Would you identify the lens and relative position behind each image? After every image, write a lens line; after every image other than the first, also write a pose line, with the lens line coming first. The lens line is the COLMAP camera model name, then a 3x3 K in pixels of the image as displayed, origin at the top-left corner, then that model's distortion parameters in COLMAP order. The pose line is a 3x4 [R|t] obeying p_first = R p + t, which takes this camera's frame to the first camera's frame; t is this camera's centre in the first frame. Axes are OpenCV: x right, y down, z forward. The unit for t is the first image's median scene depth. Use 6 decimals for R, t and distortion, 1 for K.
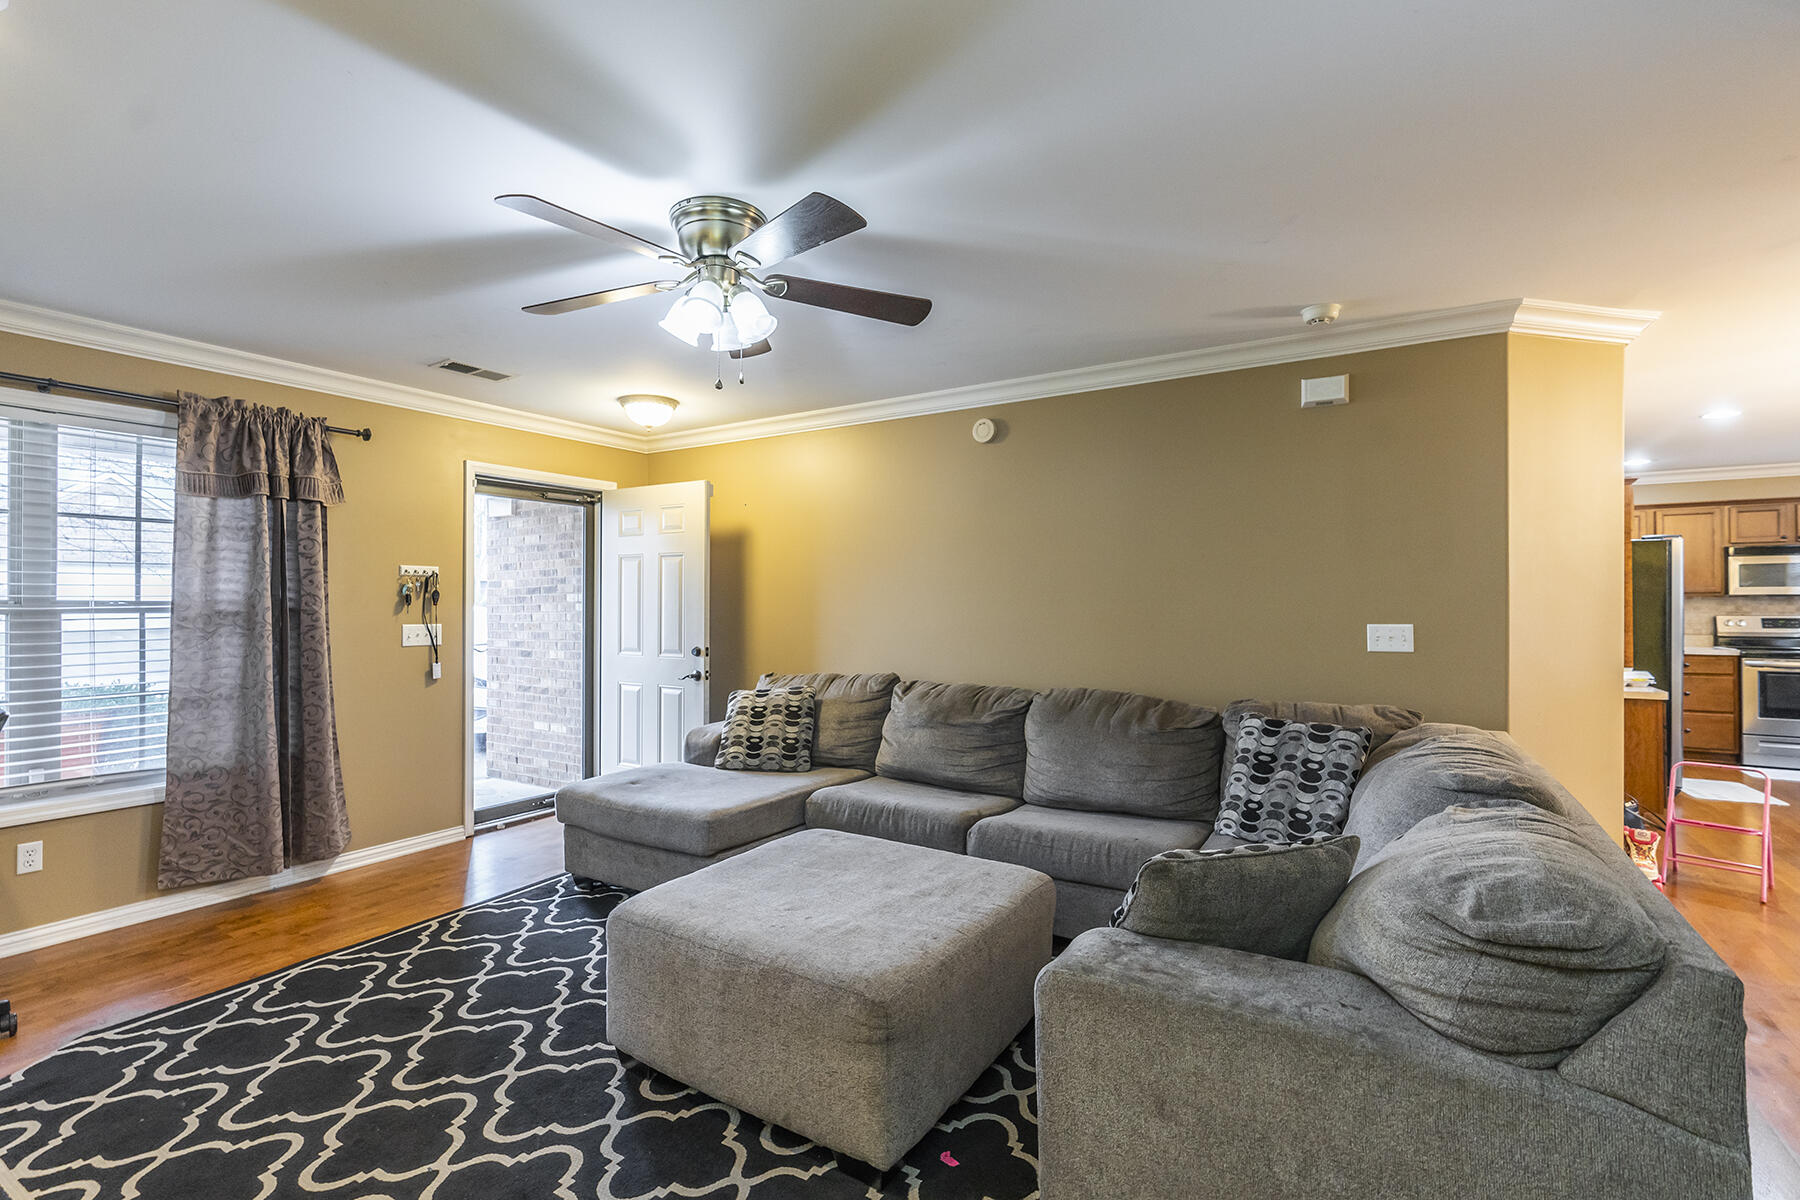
lens RADIAL K [[807.7, 0, 885.0], [0, 807.7, 598.2], [0, 0, 1]] dist [-0.009717, 0.000288]
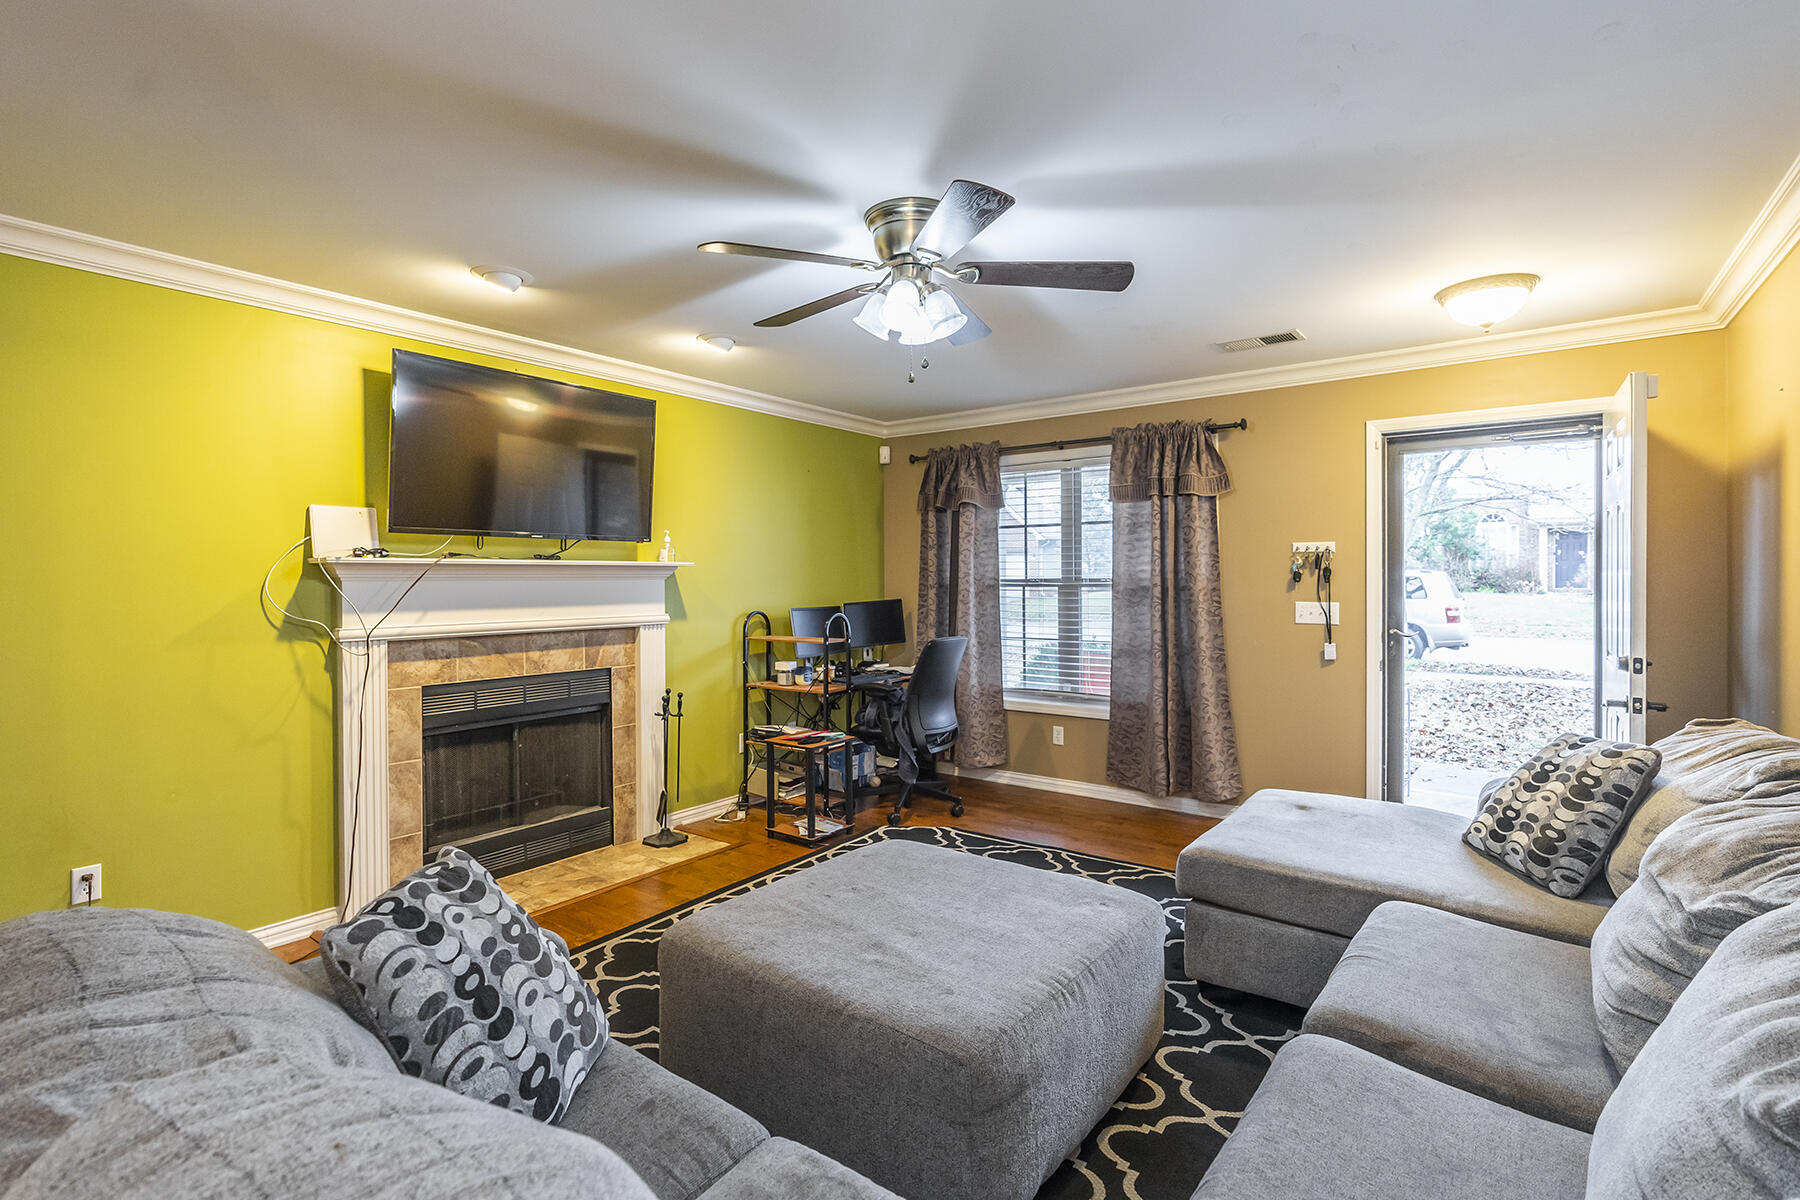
lens RADIAL K [[807.7, 0, 878.6], [0, 807.7, 578.2], [0, 0, 1]] dist [-0.009717, 0.000288]
pose [[-0.065464, 0.002087, -0.997853, 0.539297], [0.004417, 0.999989, 0.001802, -0.001643], [0.997845, -0.004290, -0.065472, 0.669446]]
